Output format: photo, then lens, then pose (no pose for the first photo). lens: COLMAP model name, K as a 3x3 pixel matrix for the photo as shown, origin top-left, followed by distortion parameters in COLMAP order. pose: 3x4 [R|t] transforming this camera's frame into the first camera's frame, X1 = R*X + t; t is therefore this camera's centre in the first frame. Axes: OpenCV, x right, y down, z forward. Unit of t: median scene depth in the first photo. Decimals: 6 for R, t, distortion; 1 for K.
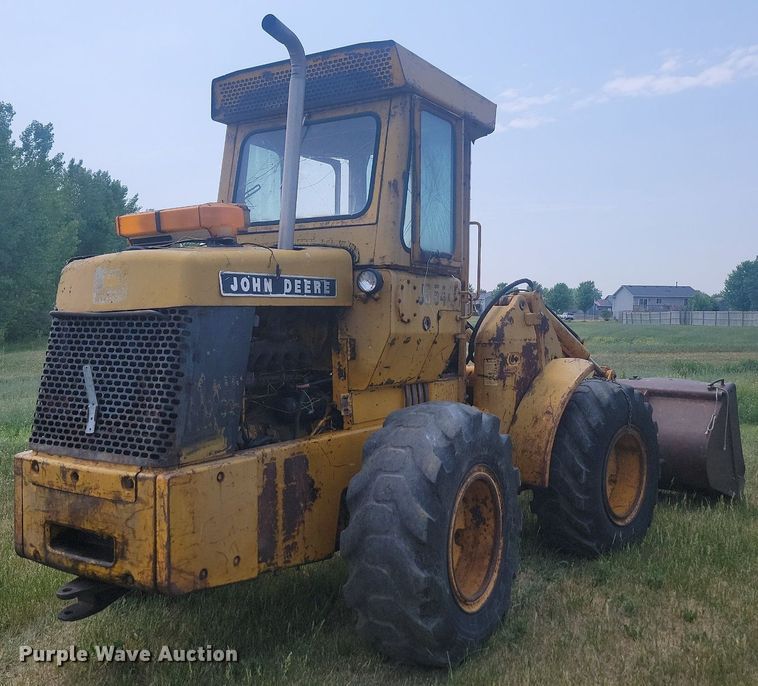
lens RADIAL K [[783.9, 0, 337.0], [0, 783.9, 363.1], [0, 0, 1]] dist [0.067339, 0.000000]
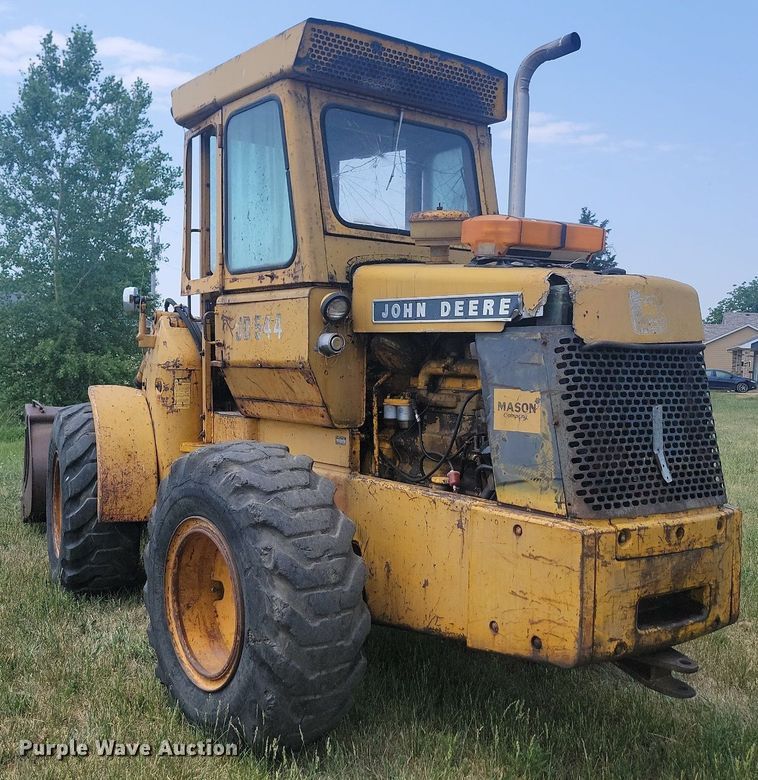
lens RADIAL K [[888.9, 0, 373.0], [0, 888.9, 402.5], [0, 0, 1]] dist [0.072454, 0.000000]
pose [[0.350501, -0.047778, 0.935343, -1.314145], [0.029989, 0.998758, 0.039780, -0.047722], [-0.936082, 0.014108, 0.351499, 0.926863]]
